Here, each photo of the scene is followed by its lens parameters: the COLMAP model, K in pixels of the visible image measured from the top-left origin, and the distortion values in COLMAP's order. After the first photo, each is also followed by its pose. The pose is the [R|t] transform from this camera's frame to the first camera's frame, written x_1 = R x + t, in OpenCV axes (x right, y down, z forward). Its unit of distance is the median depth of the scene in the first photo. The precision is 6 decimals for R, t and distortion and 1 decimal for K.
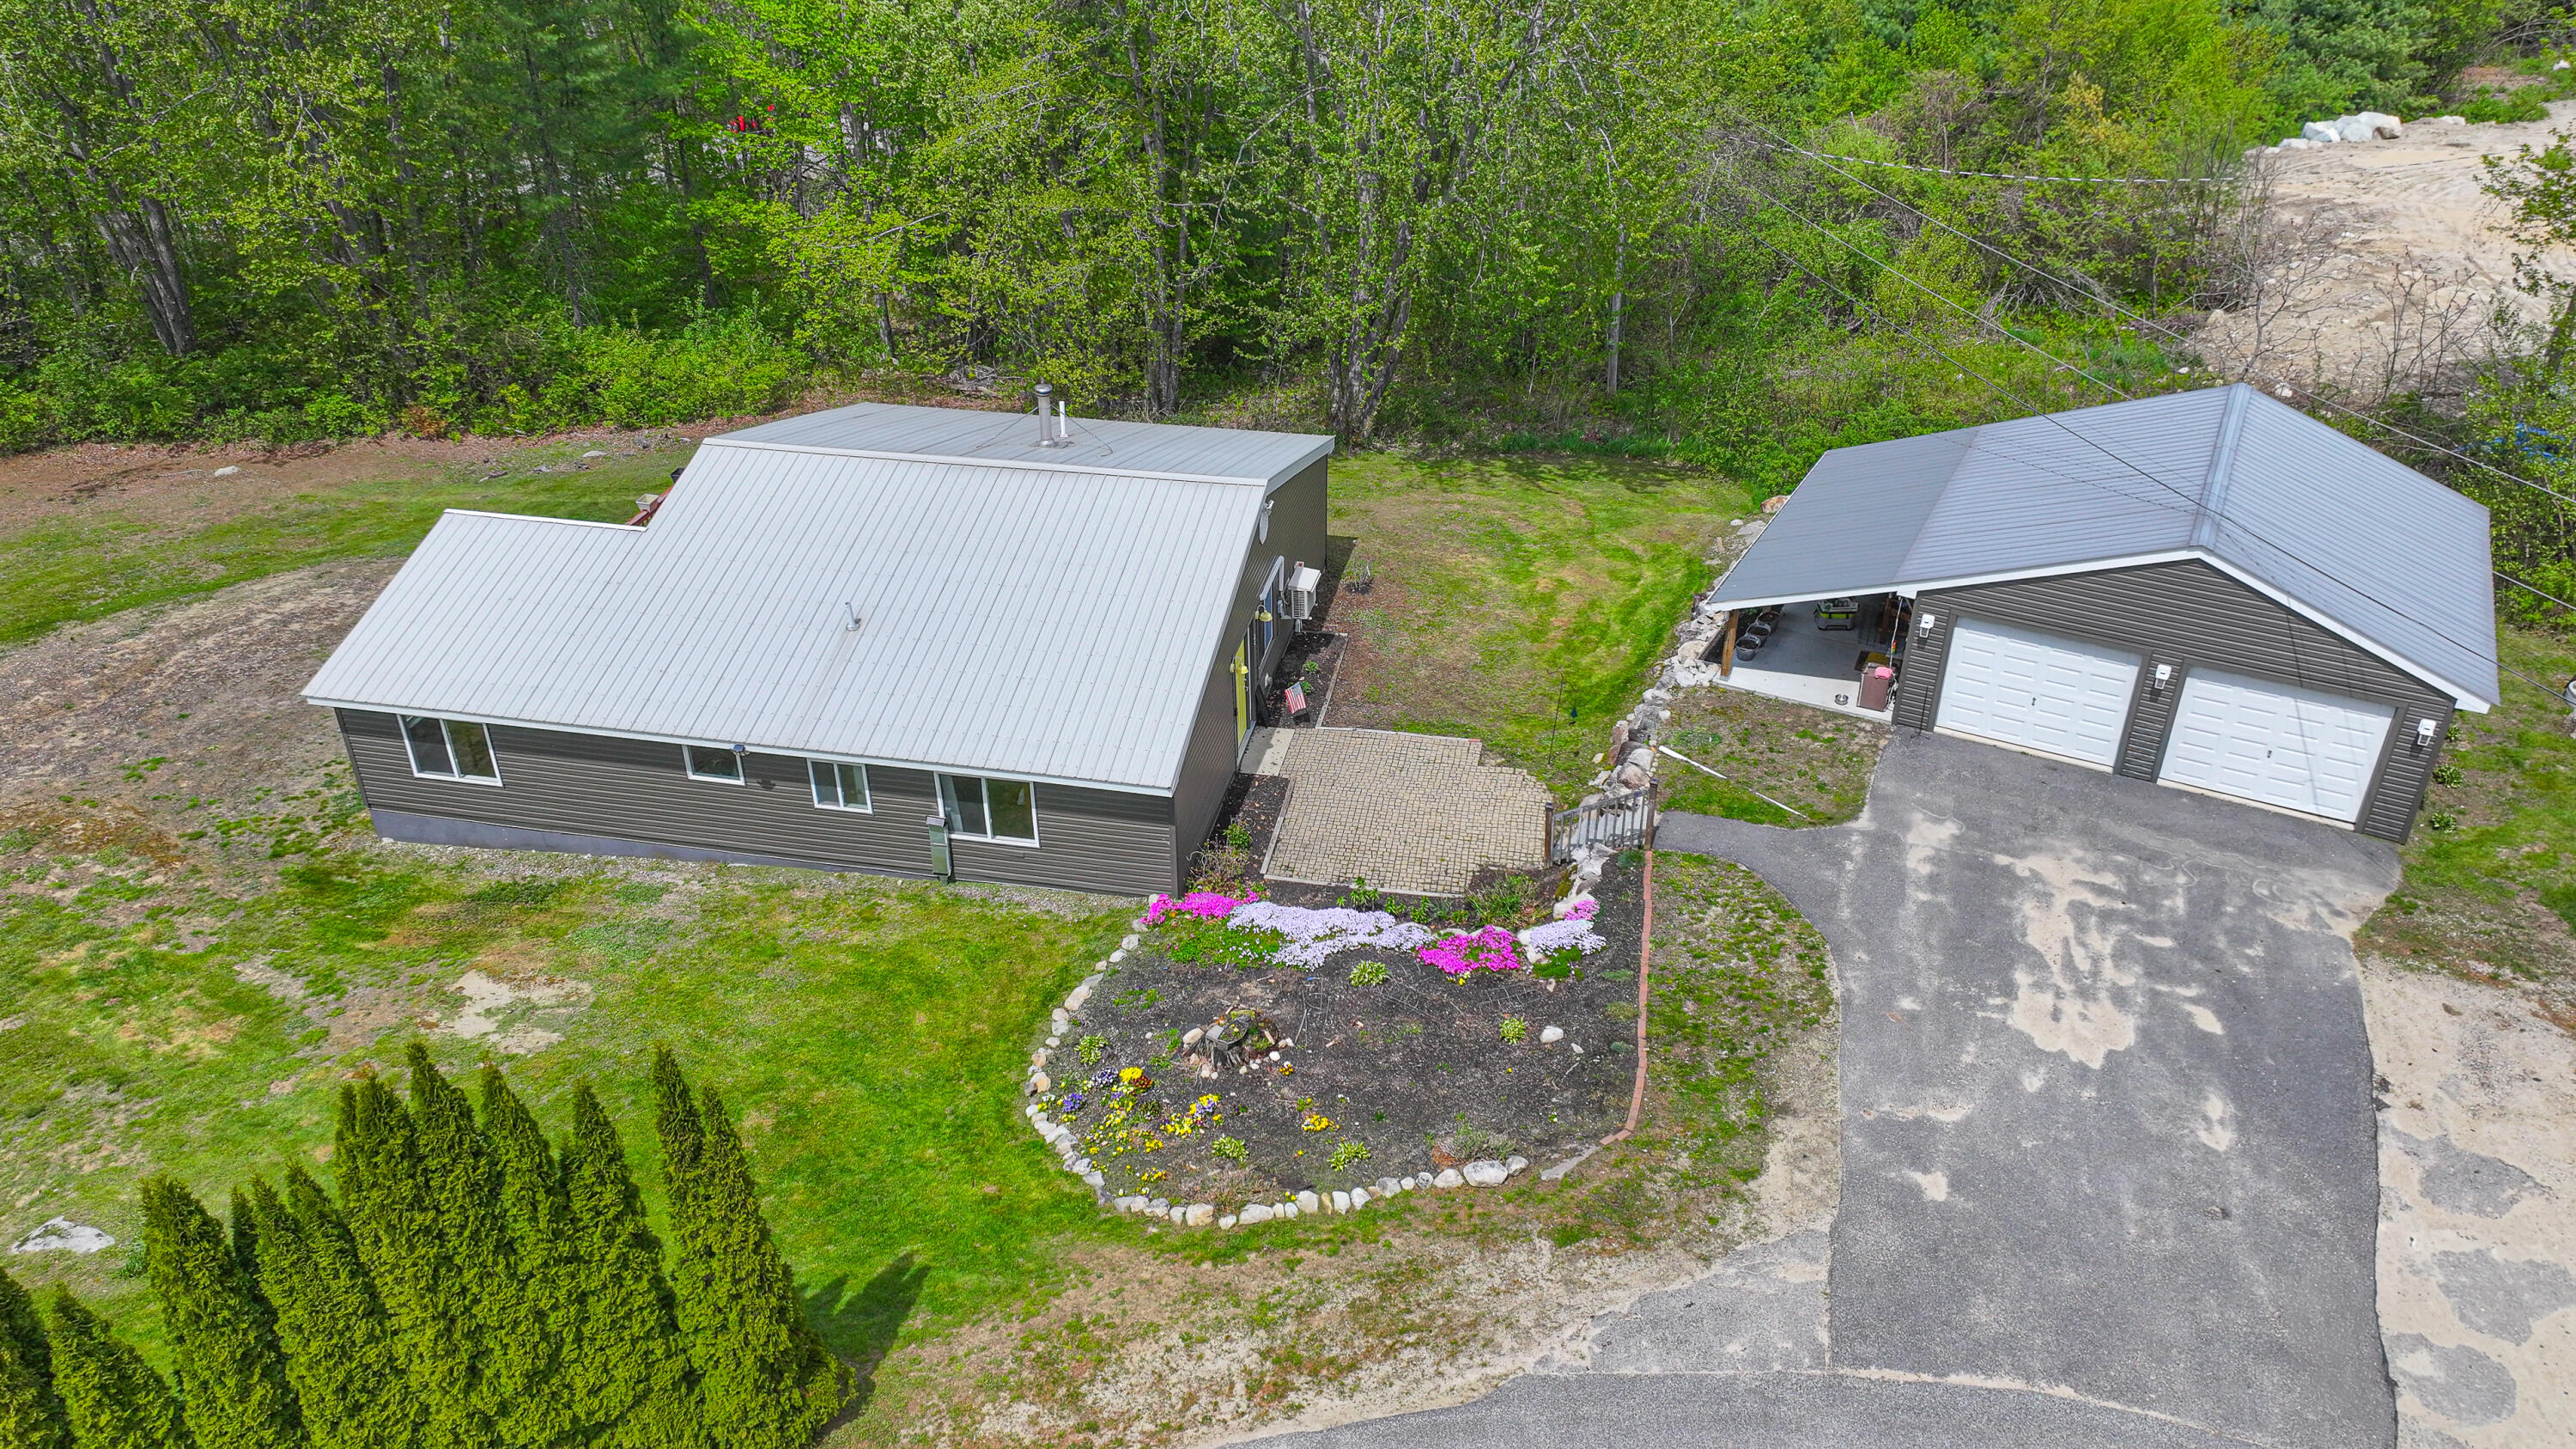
lens RADIAL K [[1814.1, 0, 1297.5], [0, 1814.1, 705.8], [0, 0, 1]] dist [-0.001807, 0.013906]
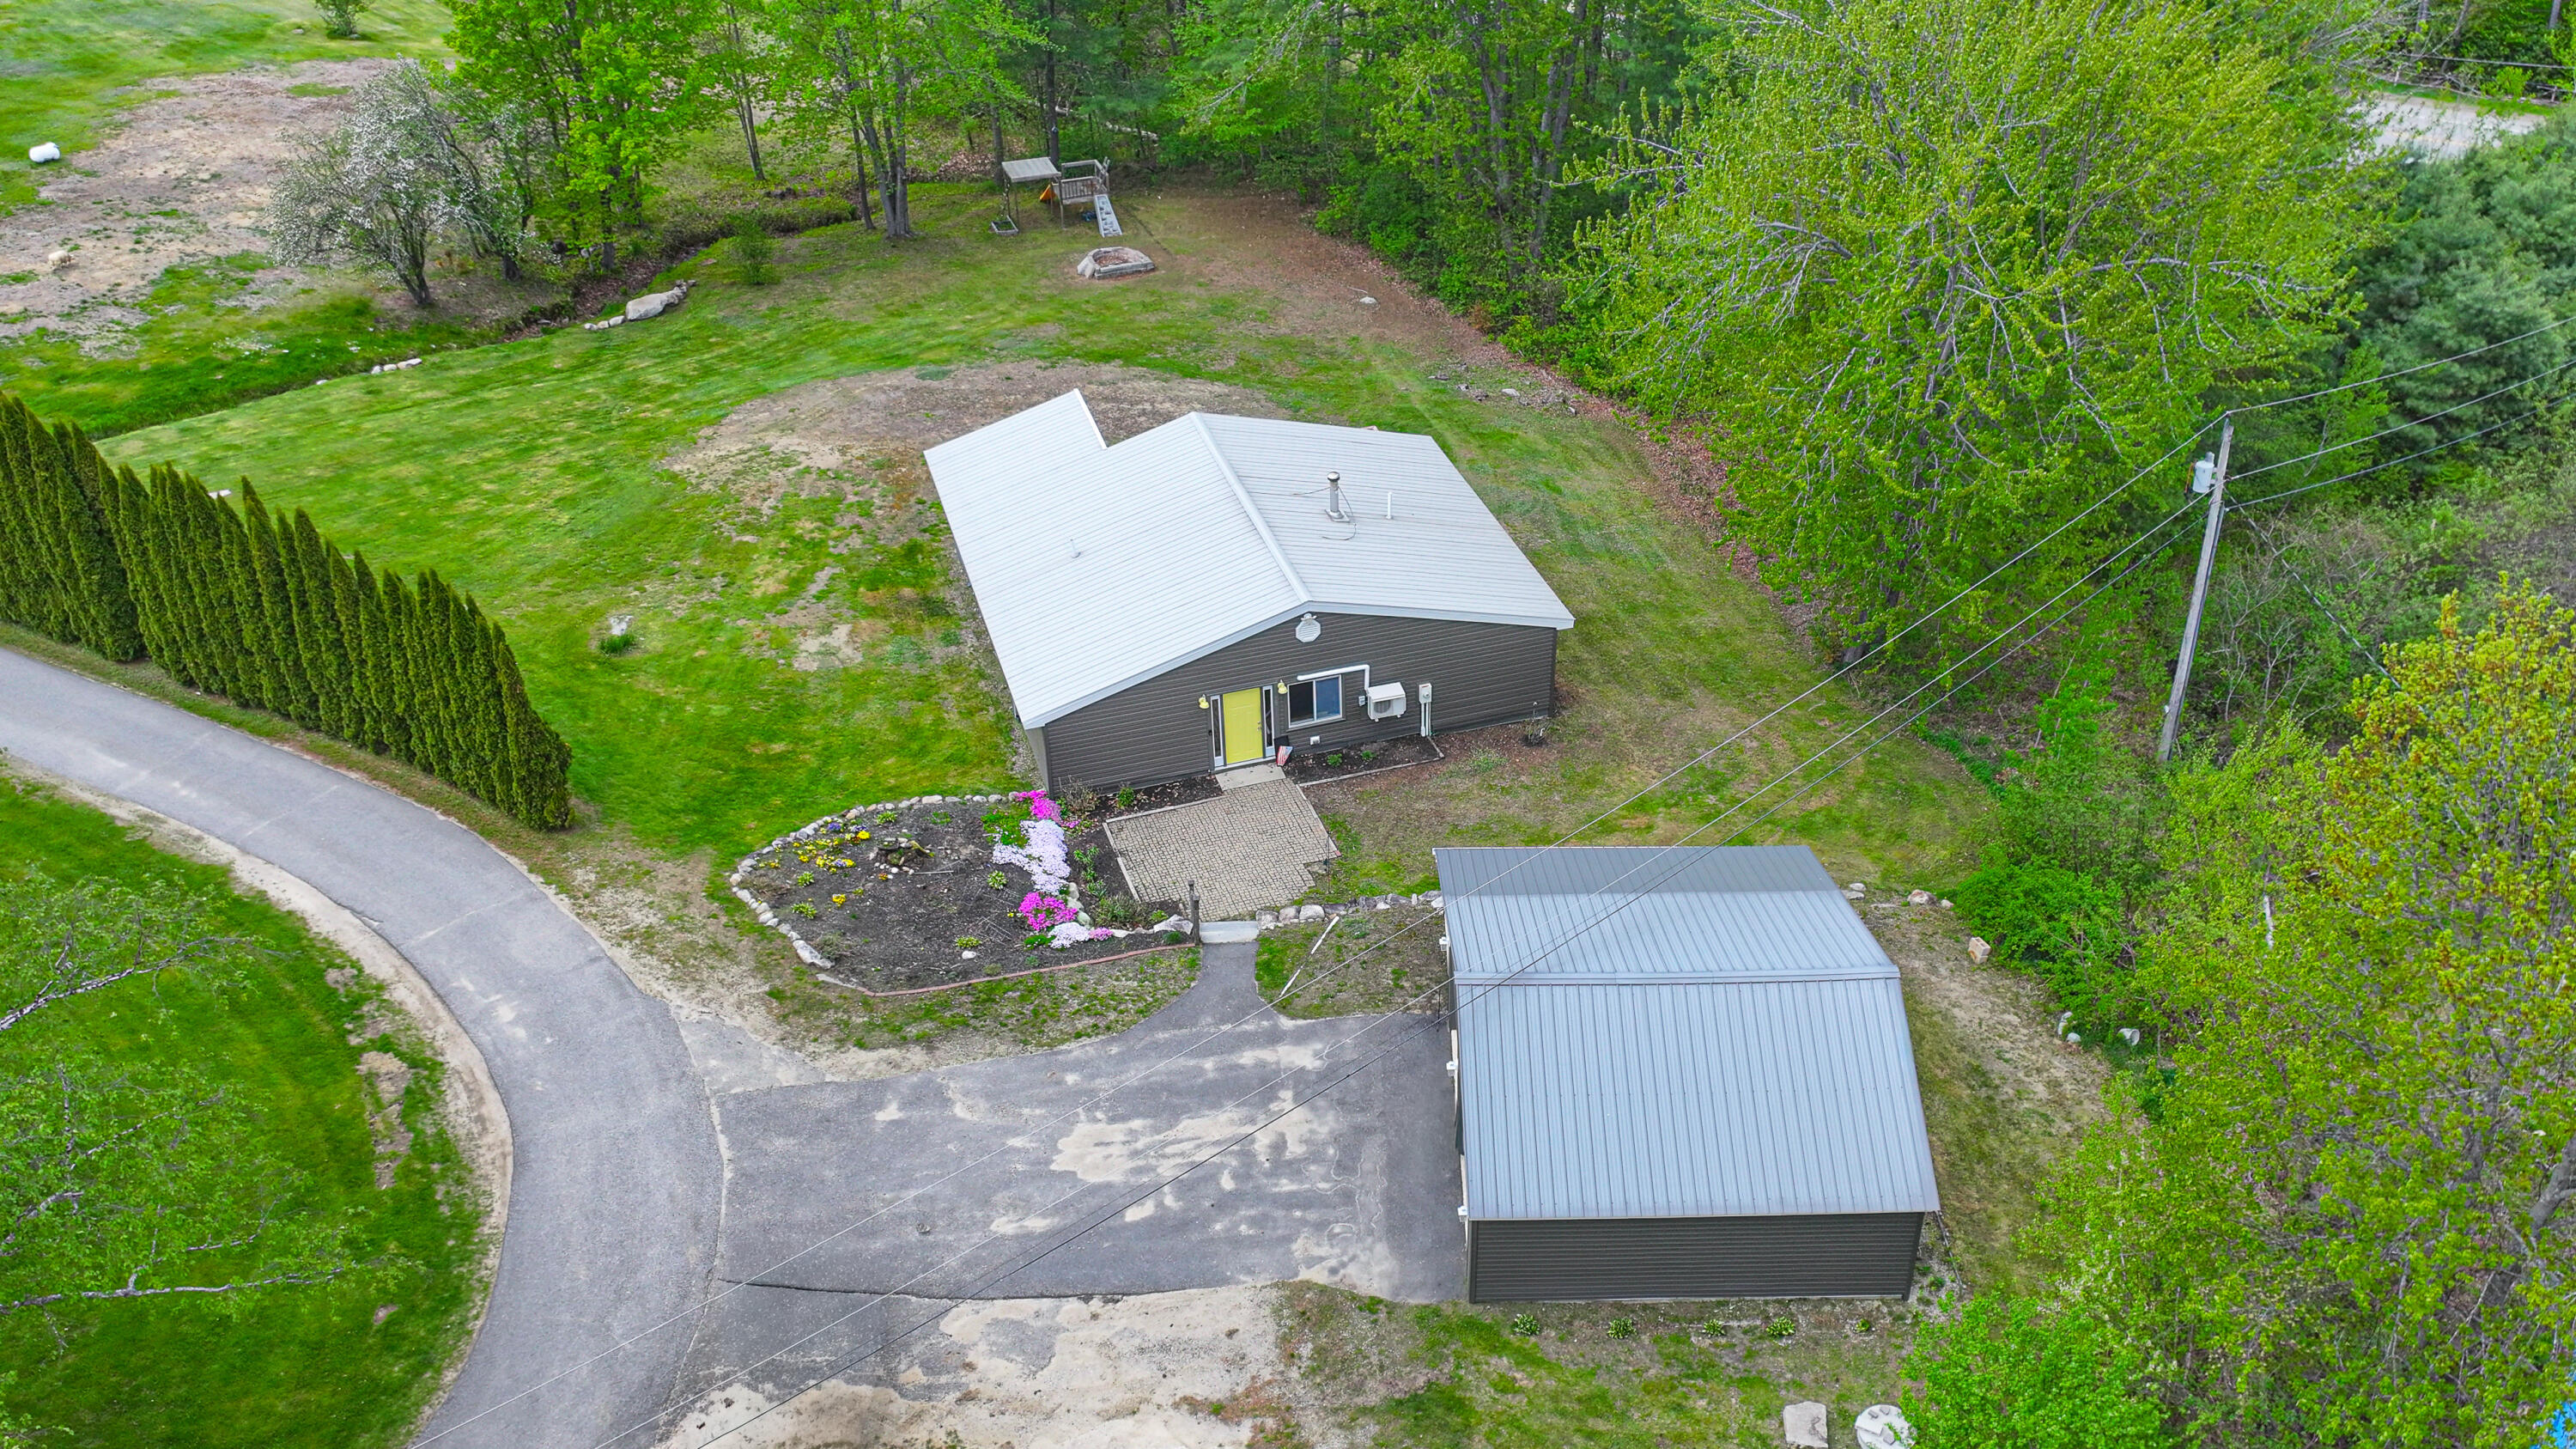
lens RADIAL K [[2203.2, 0, 1385.7], [0, 2203.2, 751.2], [0, 0, 1]] dist [0.012491, -0.007603]
pose [[0.499826, 0.496871, -0.709432, 1.478822], [-0.436620, 0.851942, 0.289064, -0.633946], [0.748022, 0.165270, 0.642766, 0.009536]]
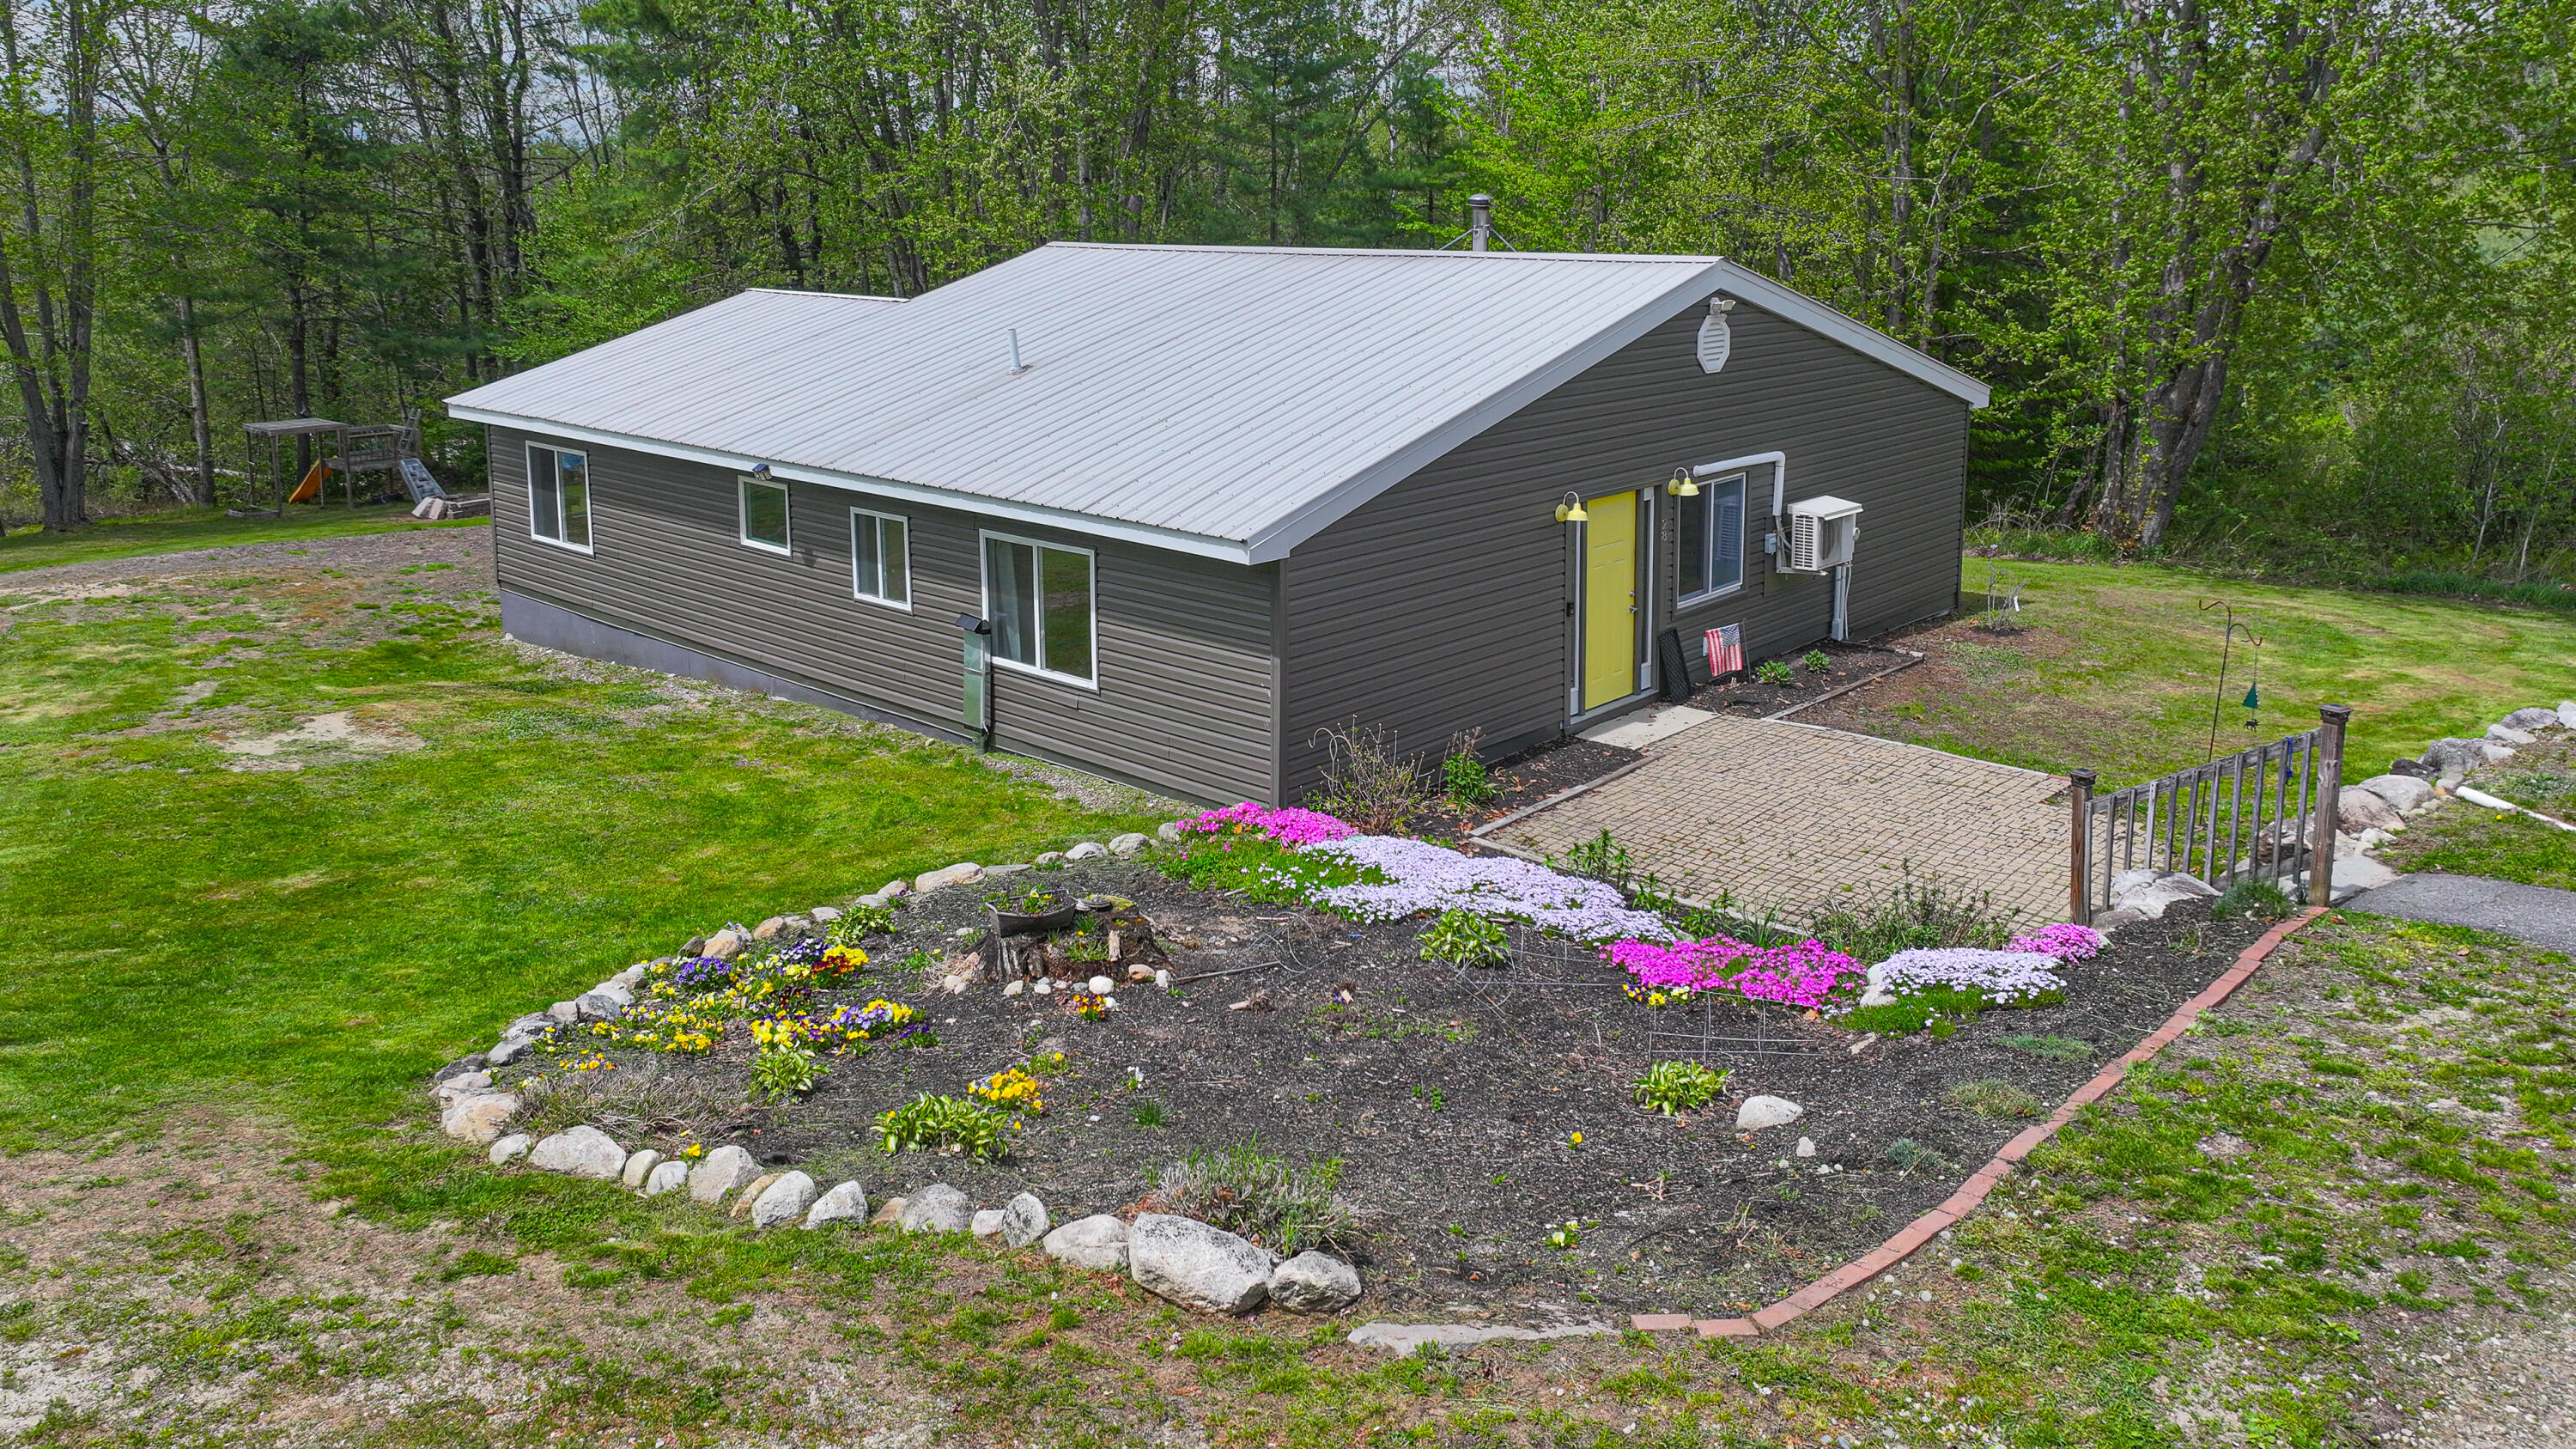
lens RADIAL K [[1877.4, 0, 1297.1], [0, 1877.4, 470.5], [0, 0, 1]] dist [0.000645, 0.000550]
pose [[0.851157, 0.077541, -0.519153, 0.223749], [-0.263063, 0.918876, -0.294049, 0.183423], [0.454236, 0.386852, 0.802506, 0.574708]]
